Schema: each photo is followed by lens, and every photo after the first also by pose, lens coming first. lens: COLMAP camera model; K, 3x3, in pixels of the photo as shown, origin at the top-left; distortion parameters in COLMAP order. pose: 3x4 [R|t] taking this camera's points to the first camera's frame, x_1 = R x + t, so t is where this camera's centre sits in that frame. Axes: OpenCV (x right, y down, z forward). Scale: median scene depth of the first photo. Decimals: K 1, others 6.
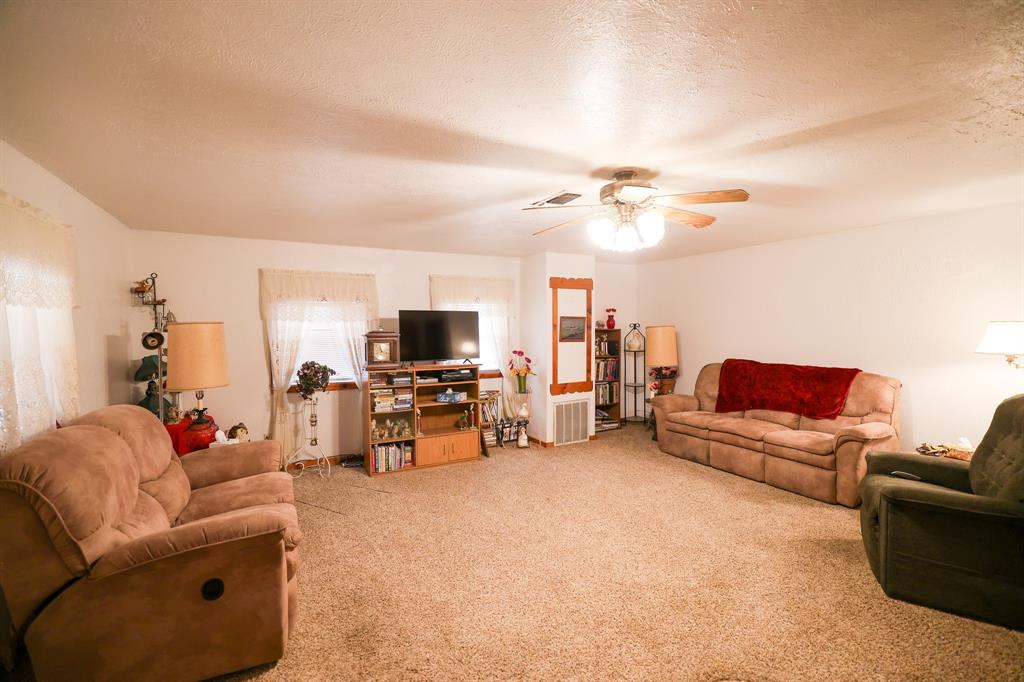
lens RADIAL K [[446.9, 0, 512.0], [0, 446.9, 341.0], [0, 0, 1]] dist [-0.042600, 0.001154]
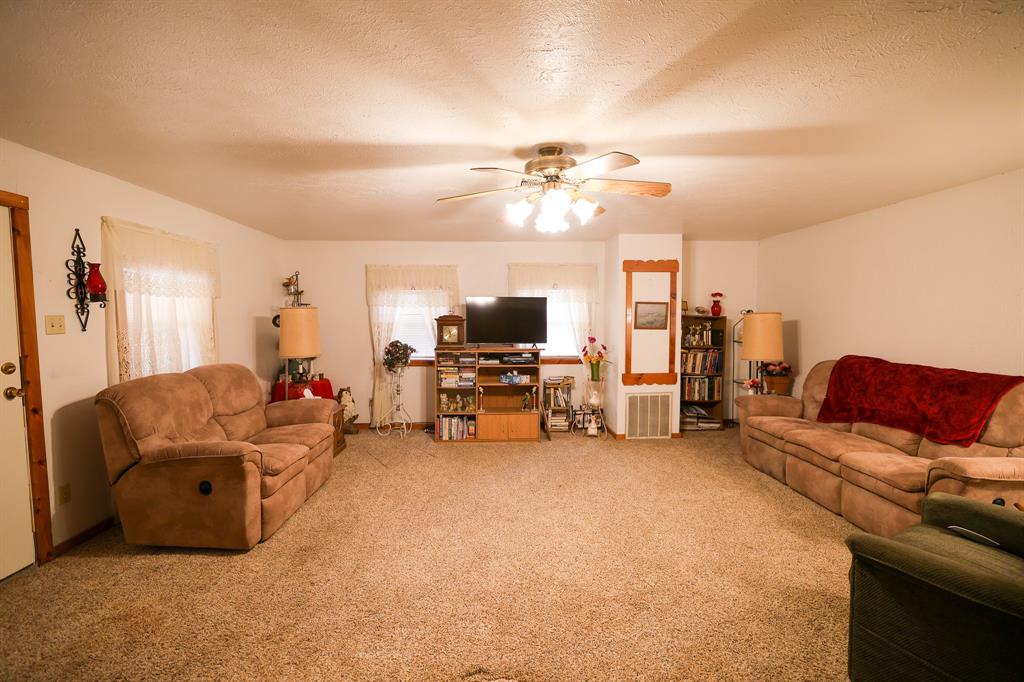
lens RADIAL K [[446.9, 0, 512.0], [0, 446.9, 341.0], [0, 0, 1]] dist [-0.042600, 0.001154]
pose [[0.893981, 0.032238, -0.446943, 0.349515], [-0.019470, 0.999261, 0.033132, 0.001227], [0.447681, -0.020917, 0.893949, 0.059036]]
